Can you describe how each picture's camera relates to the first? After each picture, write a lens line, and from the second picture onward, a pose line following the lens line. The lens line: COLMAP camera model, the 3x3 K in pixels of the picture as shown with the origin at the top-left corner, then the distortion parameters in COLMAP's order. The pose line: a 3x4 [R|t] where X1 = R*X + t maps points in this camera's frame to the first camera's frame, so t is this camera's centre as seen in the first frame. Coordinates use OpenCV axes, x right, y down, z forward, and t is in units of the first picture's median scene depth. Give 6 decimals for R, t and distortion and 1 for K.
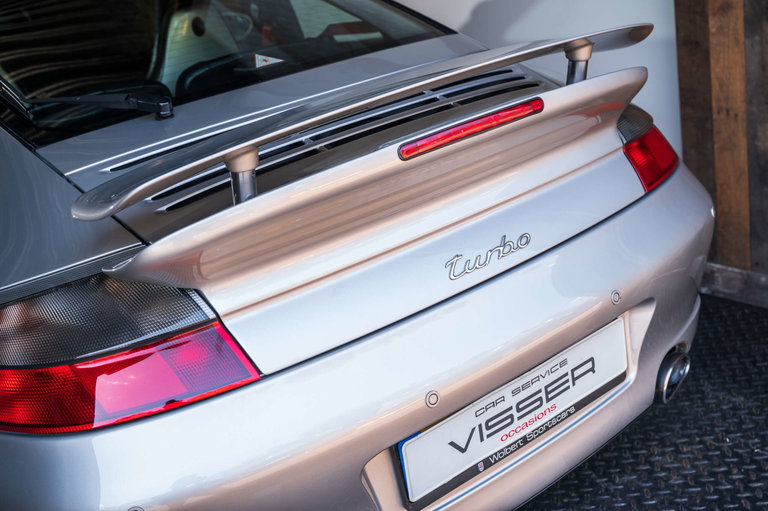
lens RADIAL K [[876.3, 0, 384.2], [0, 876.3, 251.6], [0, 0, 1]] dist [0.007247, 0.000000]
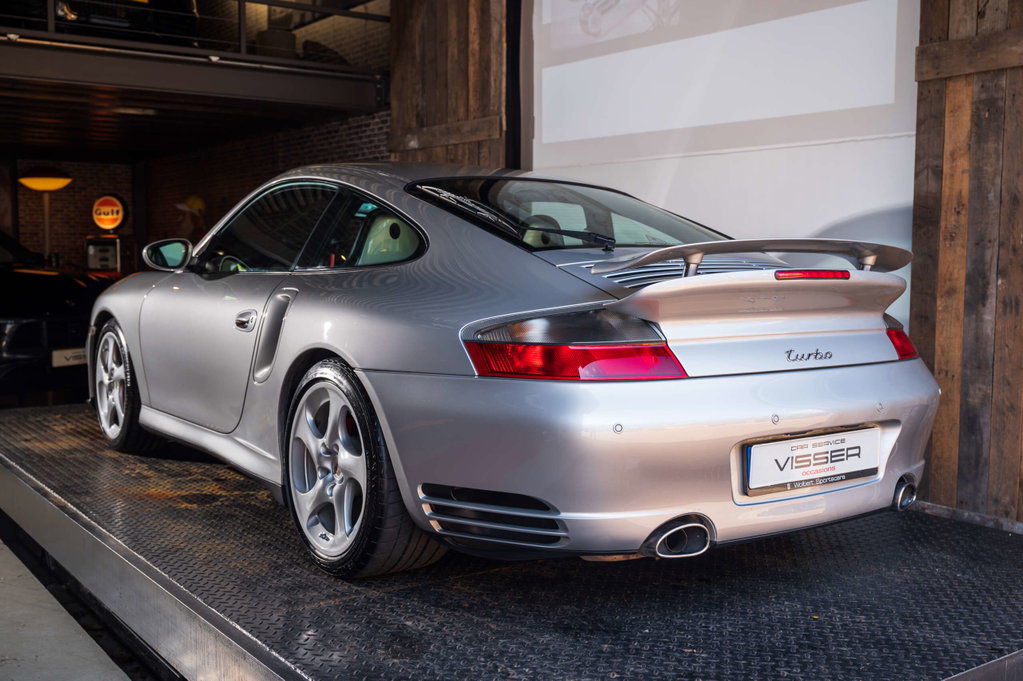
lens RADIAL K [[1047.6, 0, 521.2], [0, 1047.6, 335.0], [0, 0, 1]] dist [0.007408, 0.000000]
pose [[0.984122, 0.176939, -0.014055, -0.299671], [-0.174231, 0.947869, -0.266811, 0.450611], [-0.033886, 0.265023, 0.963646, -0.673690]]
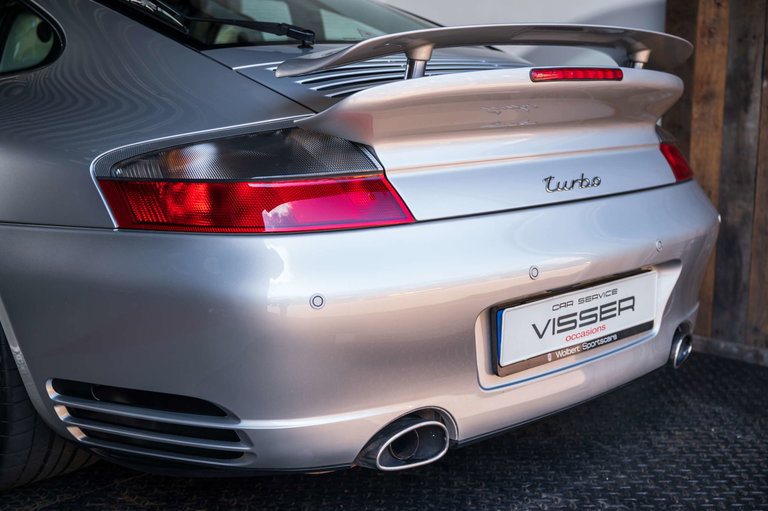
lens RADIAL K [[974.1, 0, 379.1], [0, 974.1, 252.1], [0, 0, 1]] dist [0.013163, 0.000000]
pose [[0.982730, 0.140084, 0.120903, -0.233056], [-0.116811, 0.976373, -0.181800, 0.294457], [-0.143513, 0.164537, 0.975875, -0.217993]]
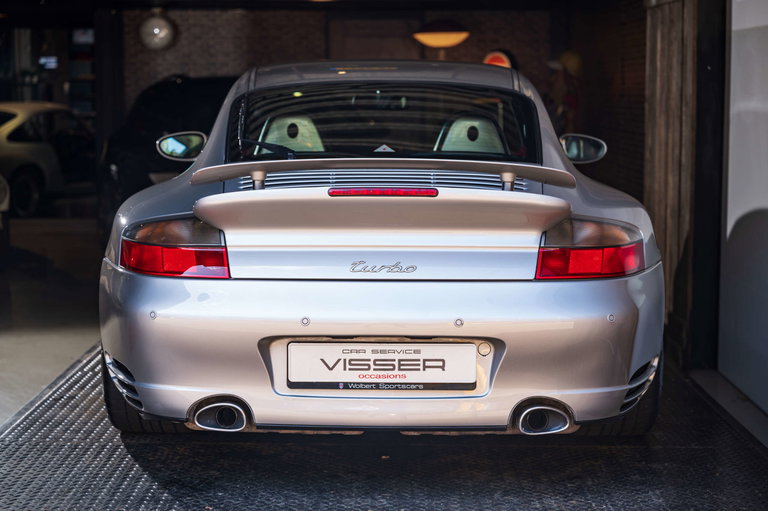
lens RADIAL K [[1548.7, 0, 435.3], [0, 1548.7, 238.2], [0, 0, 1]] dist [-0.152775, 0.000000]
pose [[0.792726, 0.224784, -0.566620, 1.493674], [-0.333486, 0.938012, -0.094443, 0.157326], [0.510267, 0.263828, 0.818549, -1.137117]]
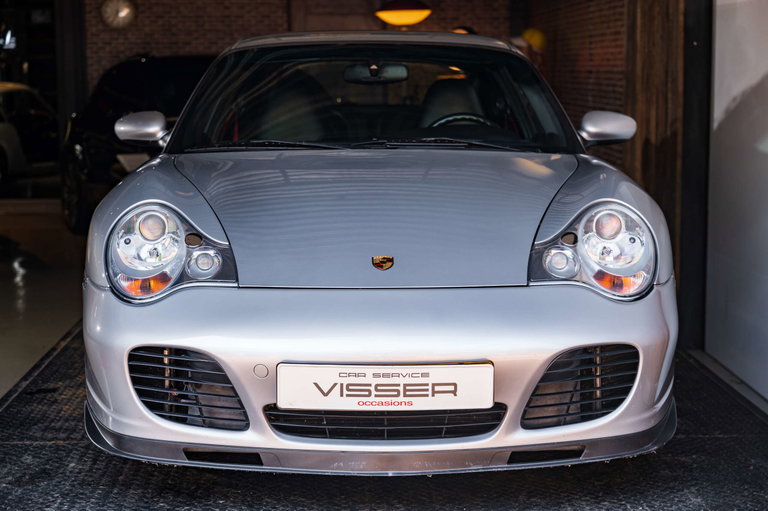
lens RADIAL K [[1459.8, 0, 384.3], [0, 1459.8, 254.7], [0, 0, 1]] dist [-0.015913, 0.000000]
pose [[0.793934, 0.237579, -0.559665, 1.174998], [-0.327013, 0.942874, -0.063645, 0.096472], [0.512573, 0.233548, 0.826272, -0.836911]]
